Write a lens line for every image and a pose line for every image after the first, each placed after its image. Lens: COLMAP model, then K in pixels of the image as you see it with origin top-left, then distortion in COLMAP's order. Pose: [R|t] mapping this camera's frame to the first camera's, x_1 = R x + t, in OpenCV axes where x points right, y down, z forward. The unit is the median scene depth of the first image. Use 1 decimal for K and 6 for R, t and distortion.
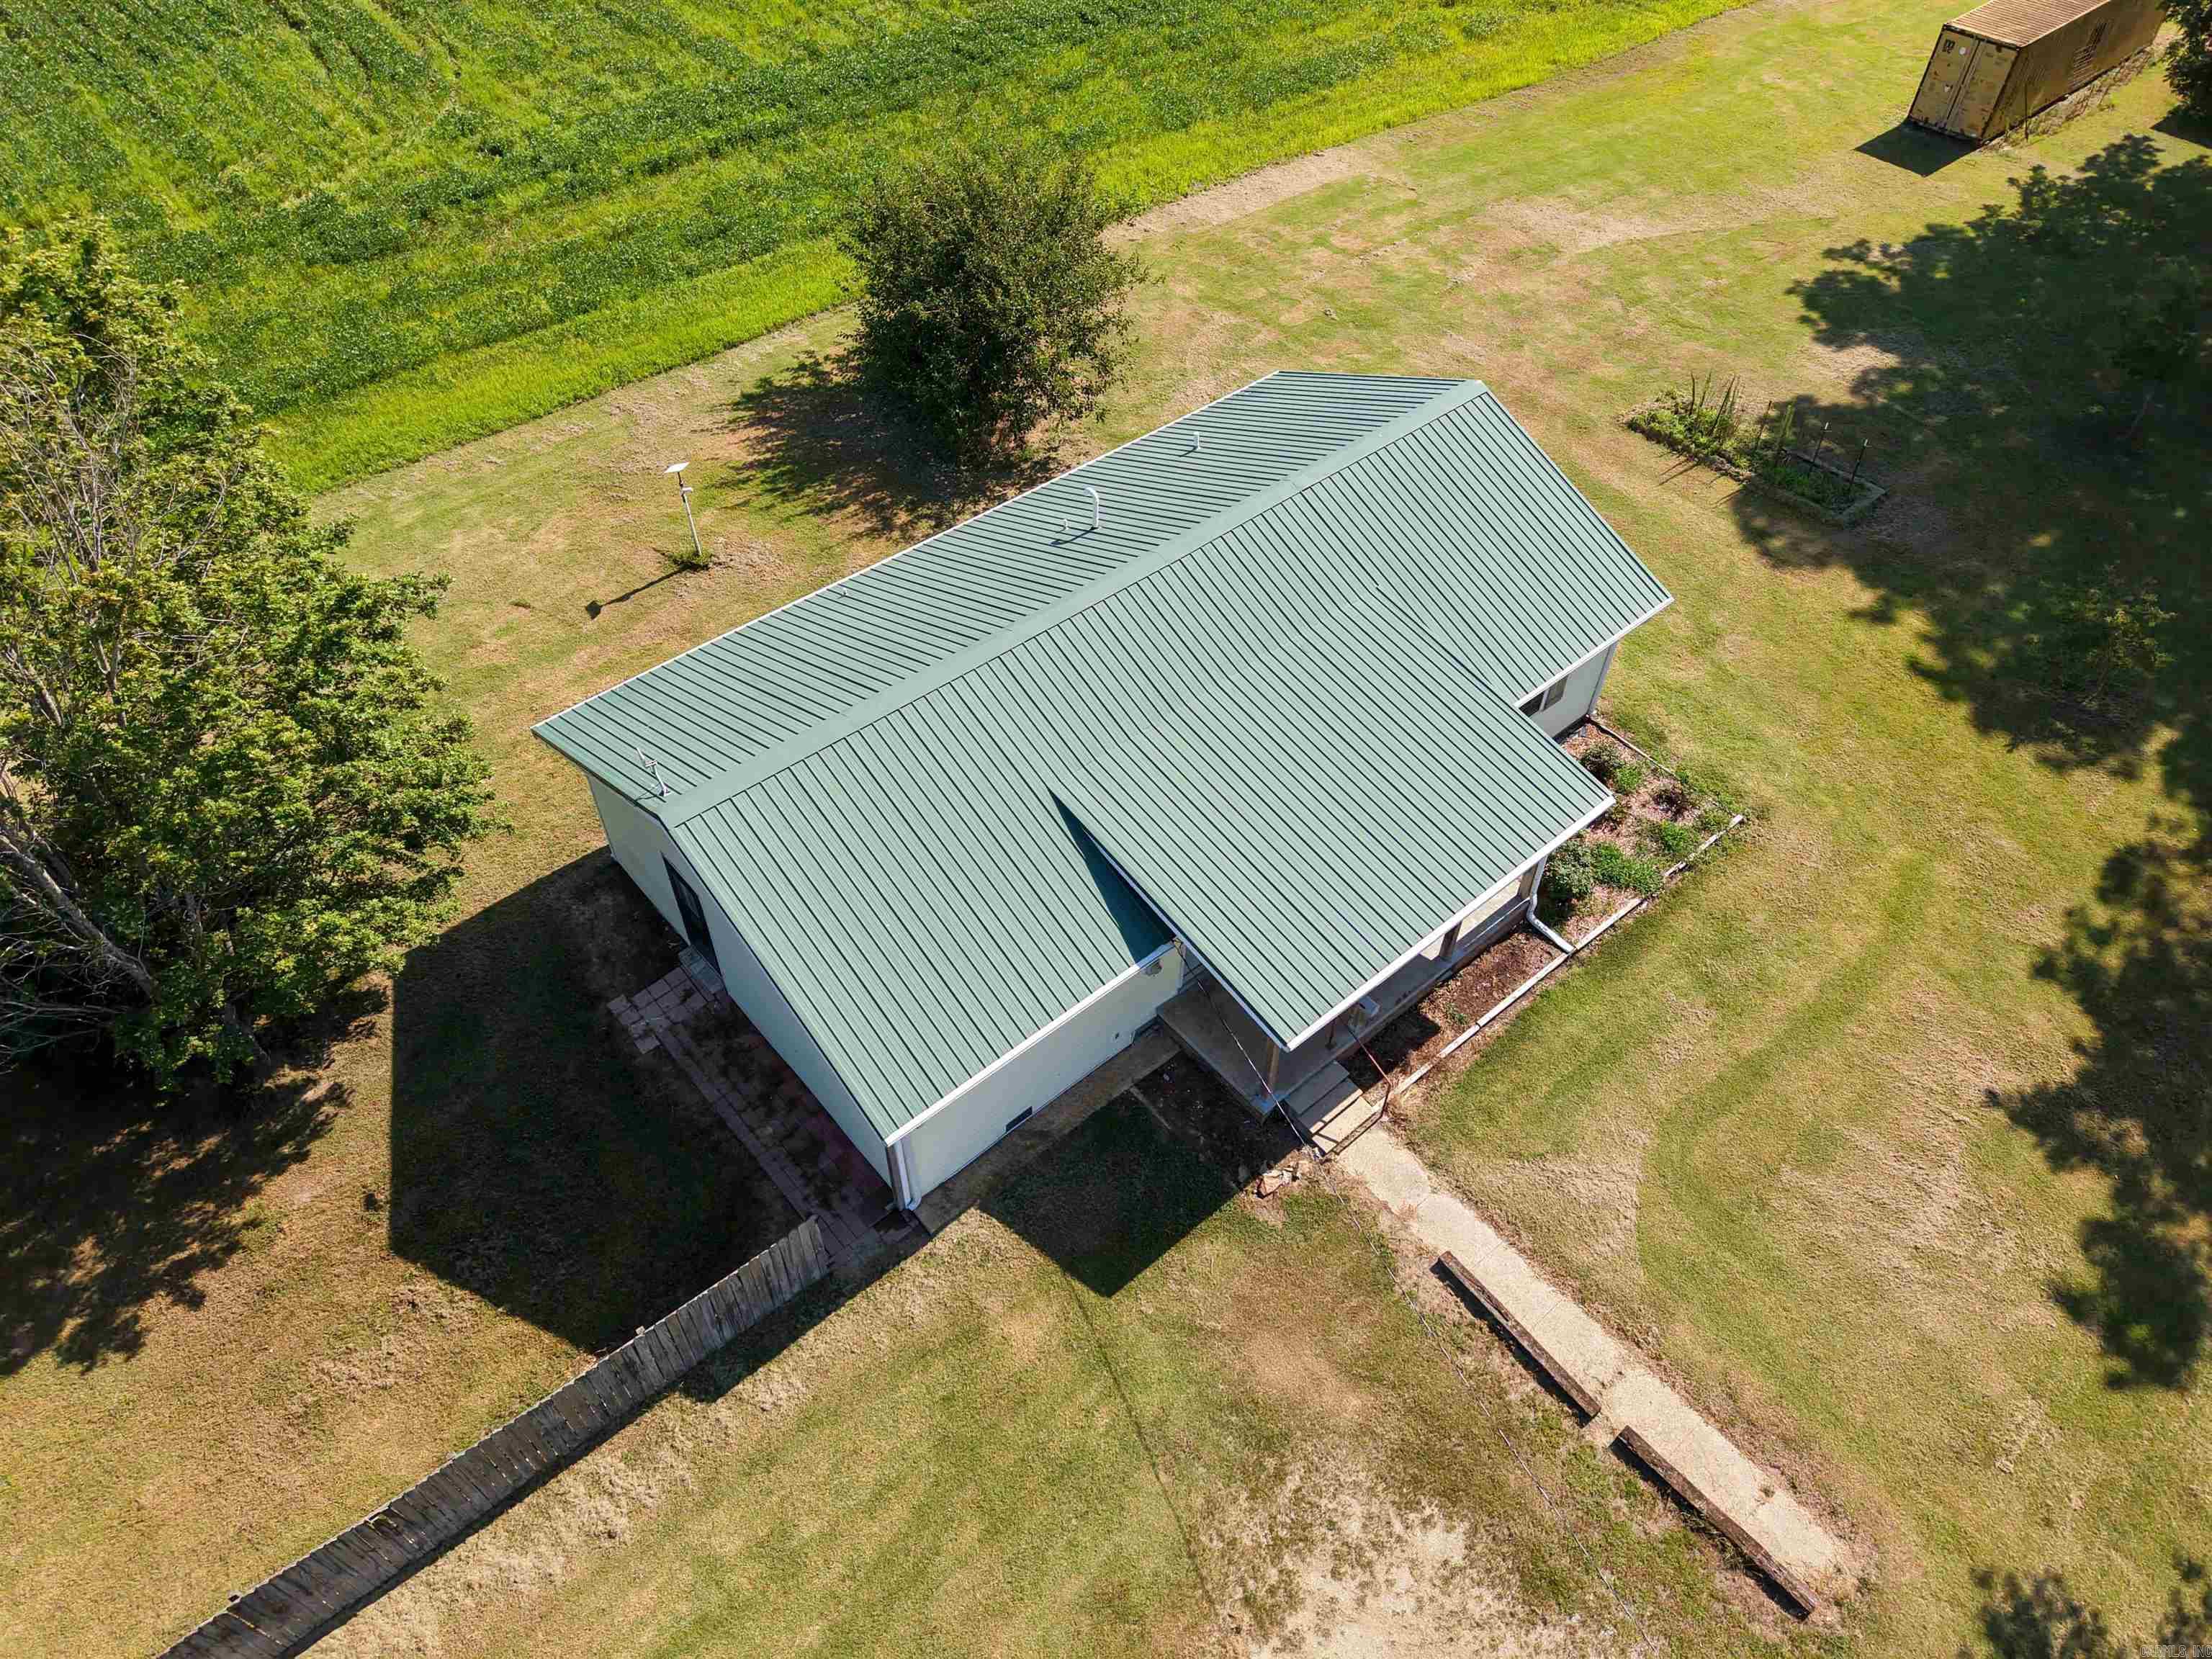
lens RADIAL K [[1470.3, 0, 1109.8], [0, 1470.3, 833.0], [0, 0, 1]] dist [0.007996, -0.005010]
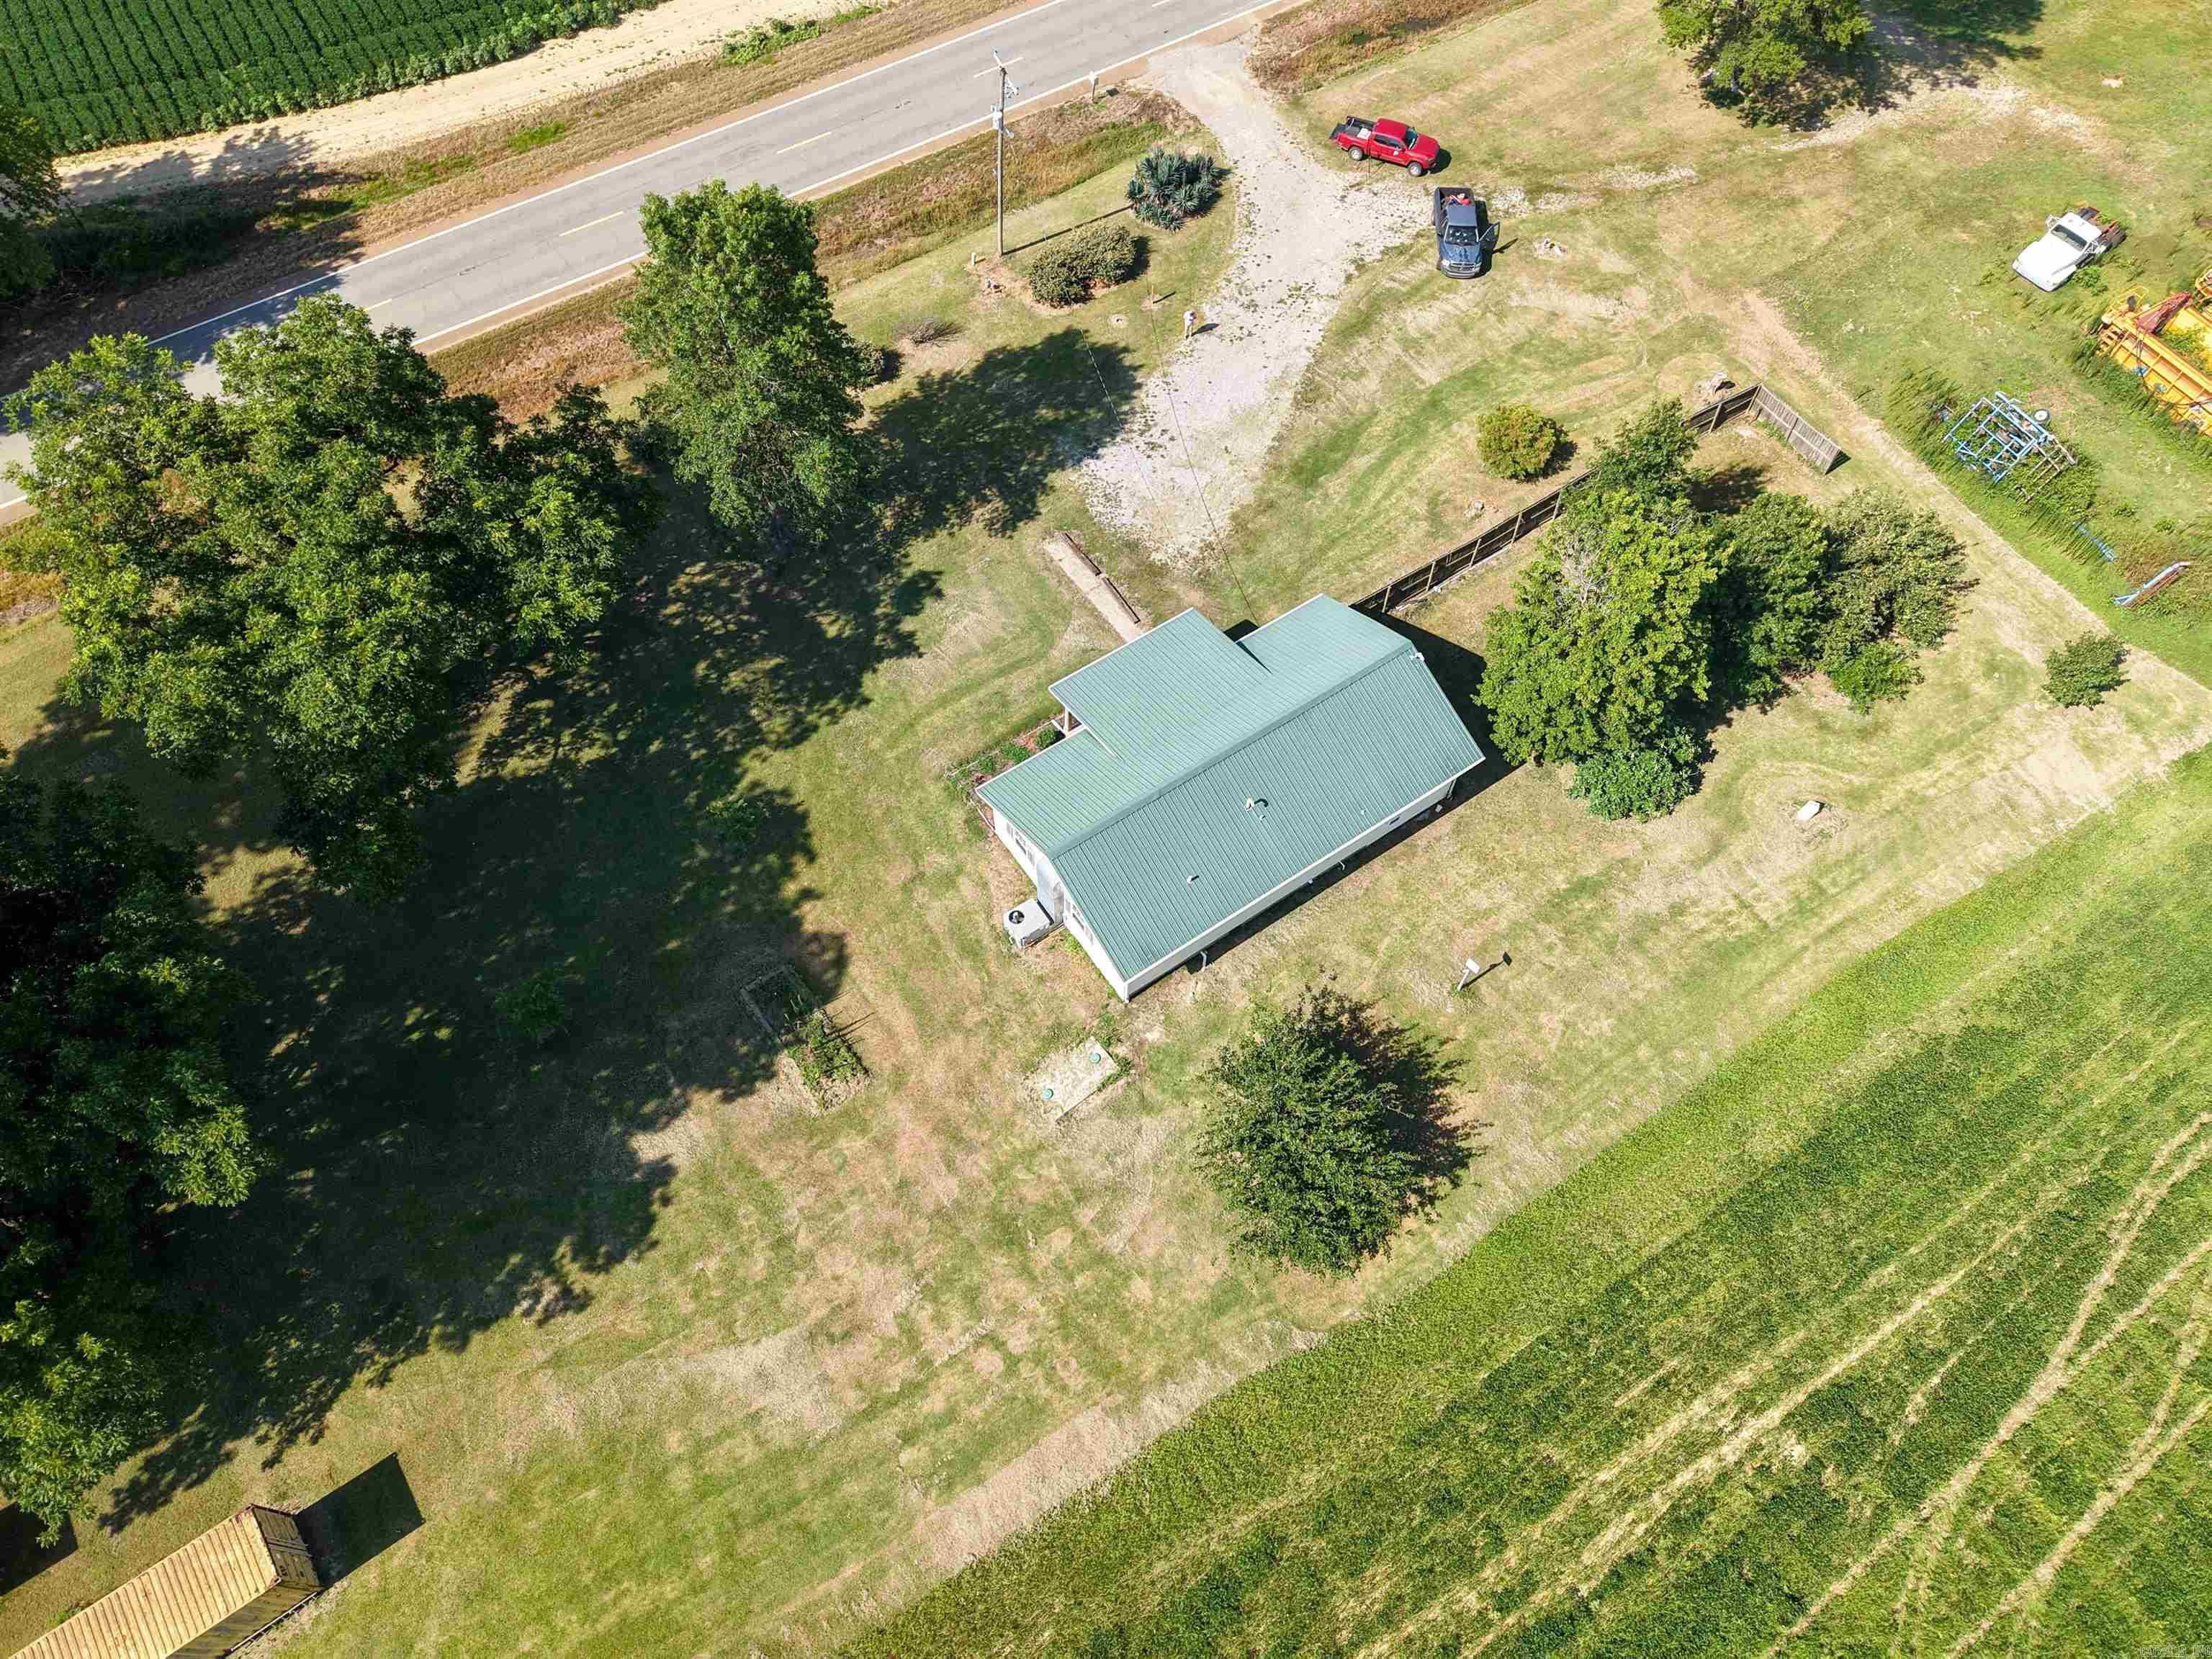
lens RADIAL K [[1484.2, 0, 1109.6], [0, 1484.2, 819.8], [0, 0, 1]] dist [0.019144, -0.023209]
pose [[-0.994392, -0.103606, 0.021221, 0.162163], [0.050415, -0.287997, 0.956303, -2.562091], [-0.092967, 0.952010, 0.291605, 0.460893]]
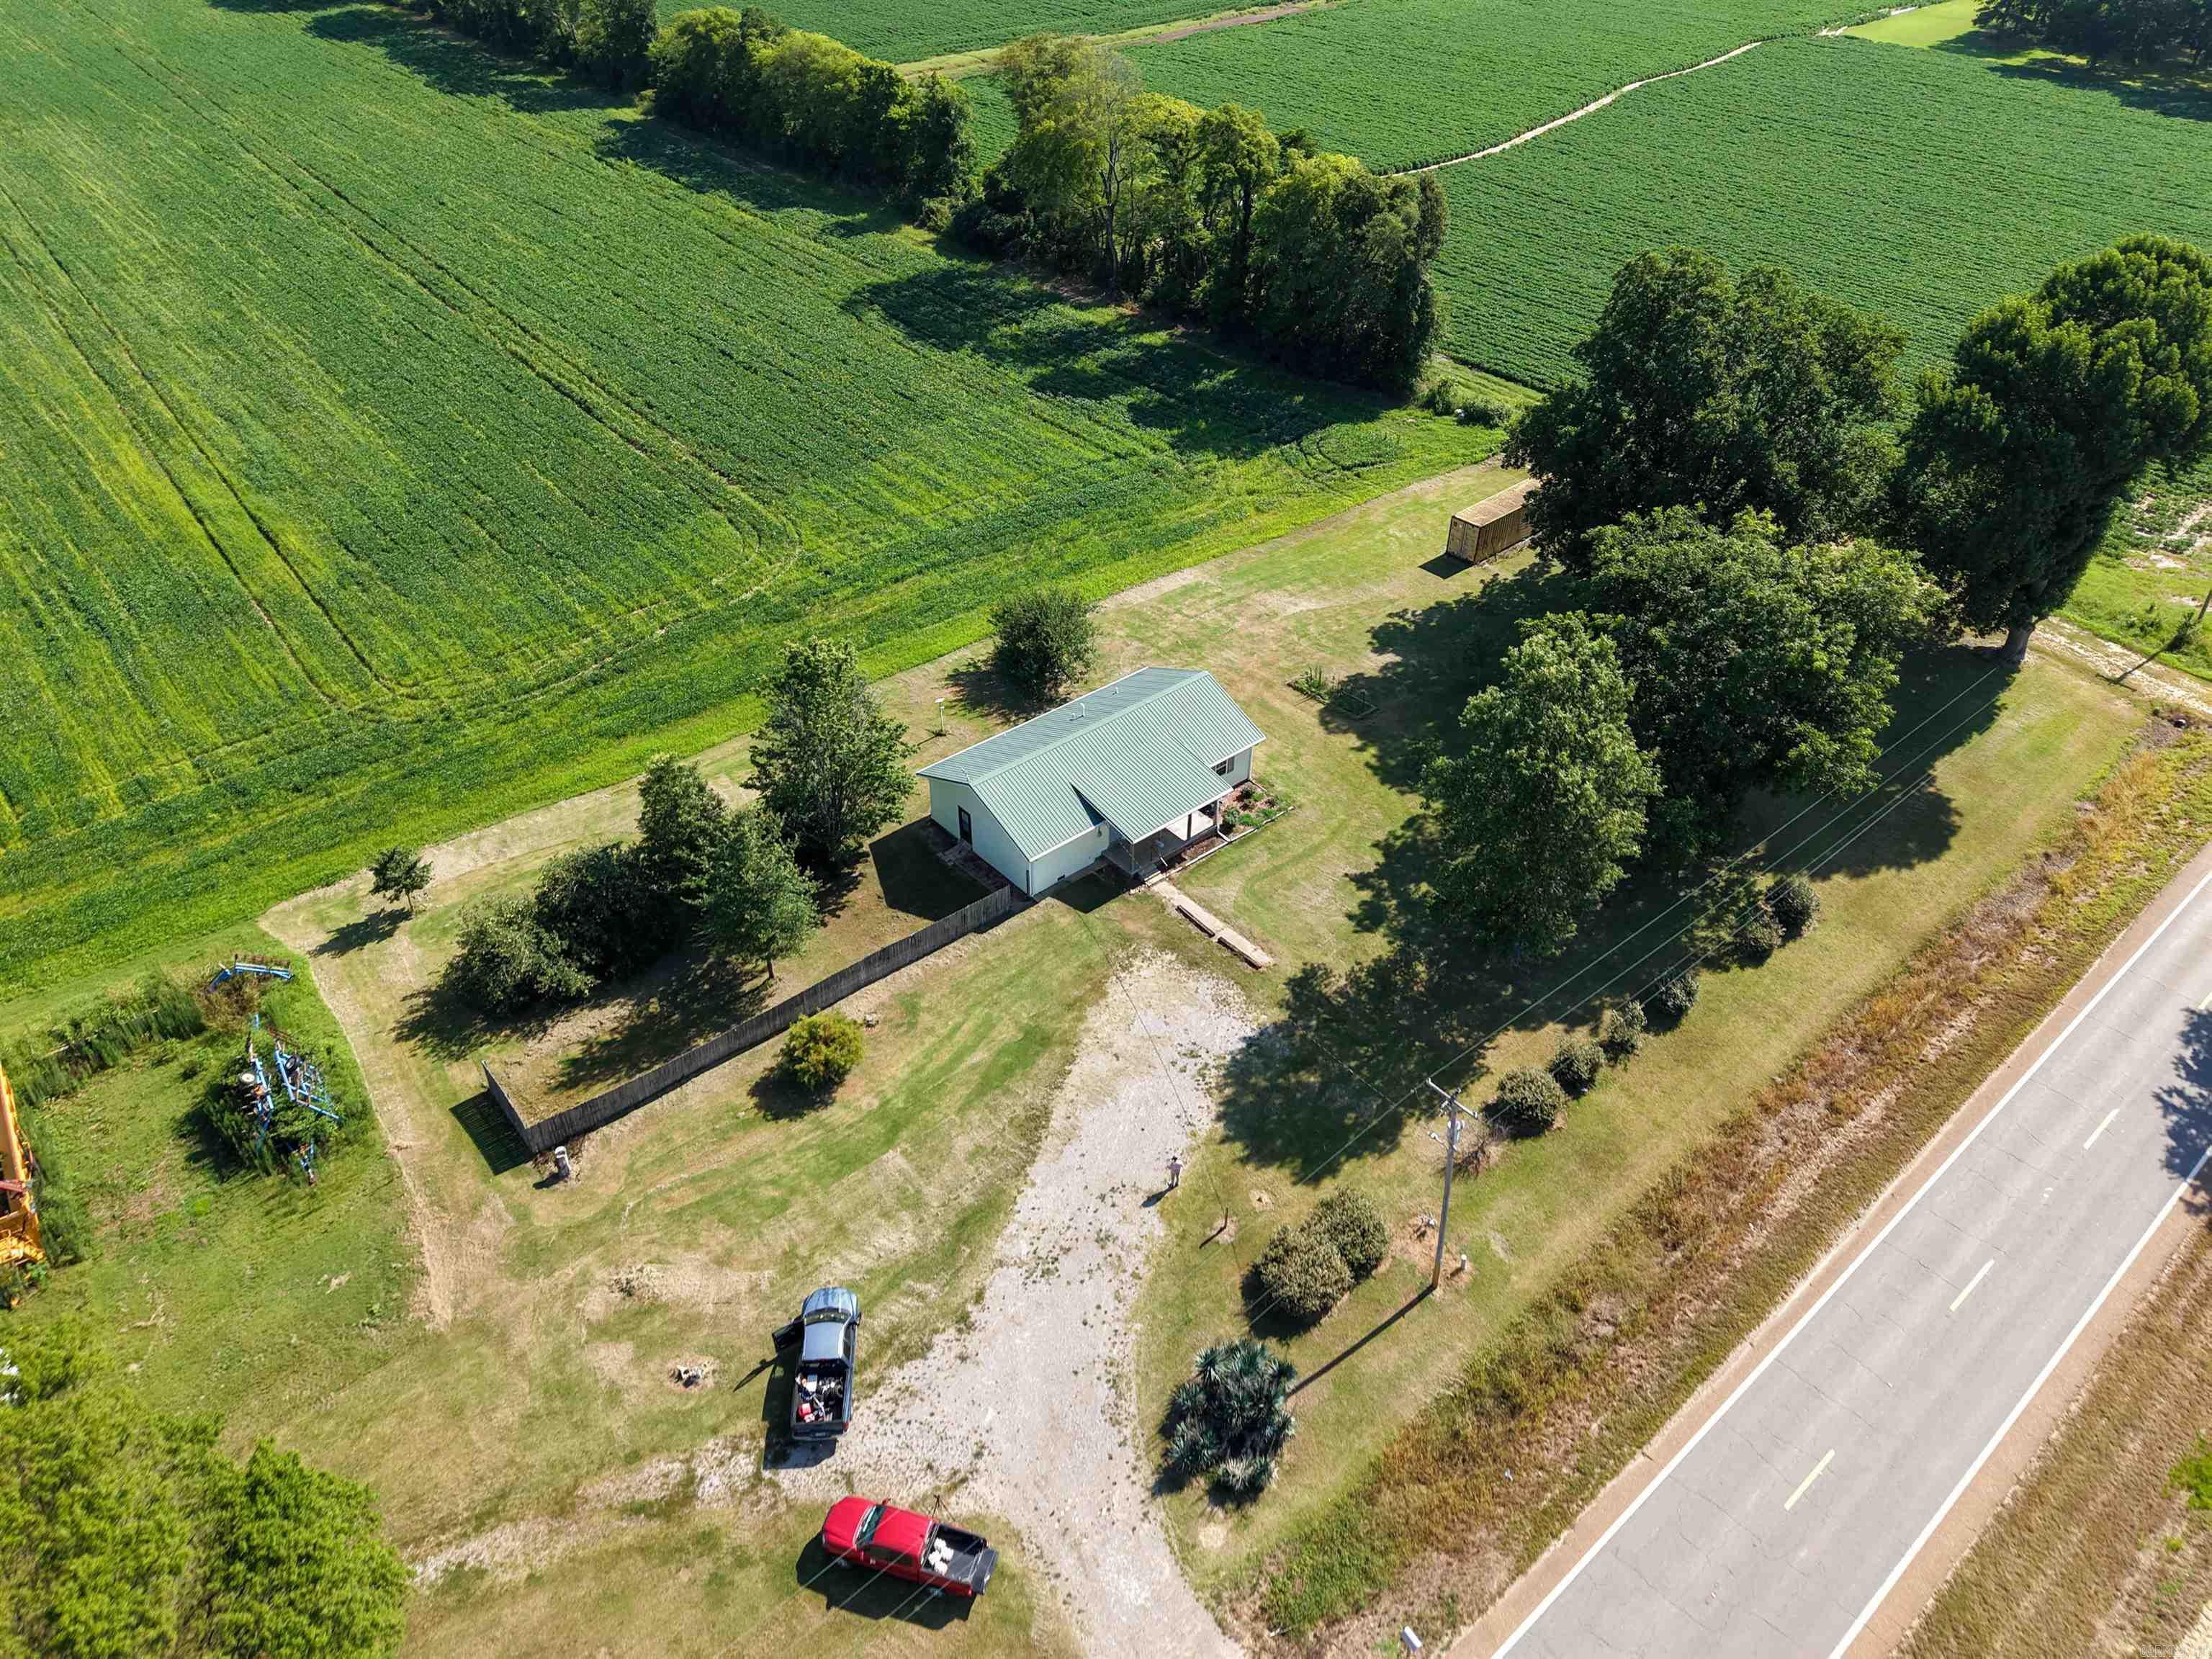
lens RADIAL K [[1484.2, 0, 1109.6], [0, 1484.2, 819.8], [0, 0, 1]] dist [0.019144, -0.023209]
pose [[0.999987, -0.004788, 0.001728, 0.046485], [0.005021, 0.983699, -0.179752, 0.678500], [-0.000839, 0.179759, 0.983710, -2.435244]]
